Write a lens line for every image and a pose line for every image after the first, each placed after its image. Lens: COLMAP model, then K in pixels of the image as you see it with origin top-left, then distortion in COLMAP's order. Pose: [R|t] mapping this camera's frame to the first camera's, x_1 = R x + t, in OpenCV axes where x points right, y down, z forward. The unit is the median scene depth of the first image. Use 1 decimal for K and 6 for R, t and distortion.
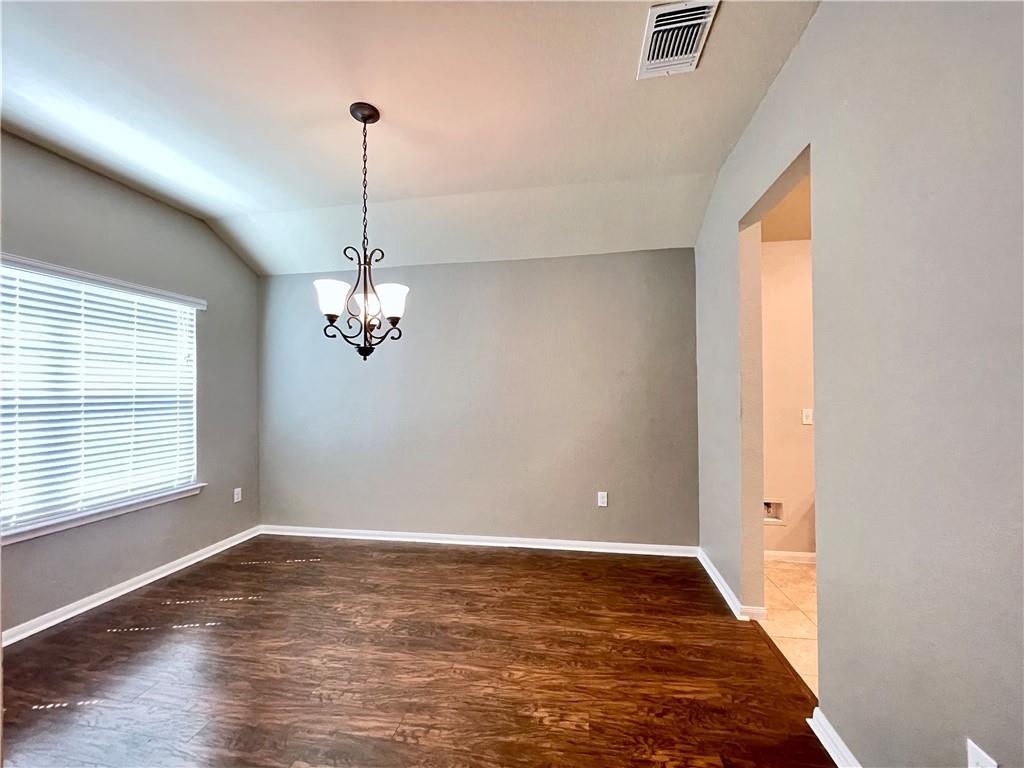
lens RADIAL K [[416.1, 0, 513.1], [0, 416.1, 390.1], [0, 0, 1]] dist [-0.001667, -0.000096]
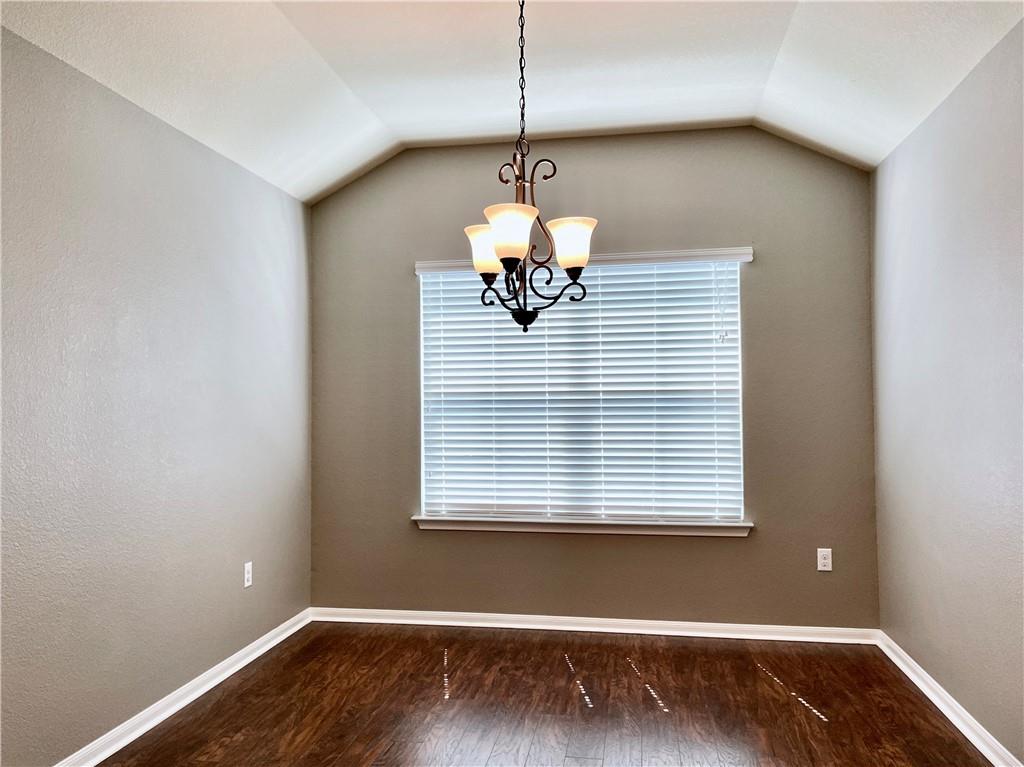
lens RADIAL K [[815.5, 0, 502.9], [0, 815.5, 380.7], [0, 0, 1]] dist [0.094733, -0.147395]
pose [[-0.008652, -0.015373, -0.999844, 0.734159], [0.010468, 0.999826, -0.015463, 0.018370], [0.999908, -0.010600, -0.008490, 0.798723]]
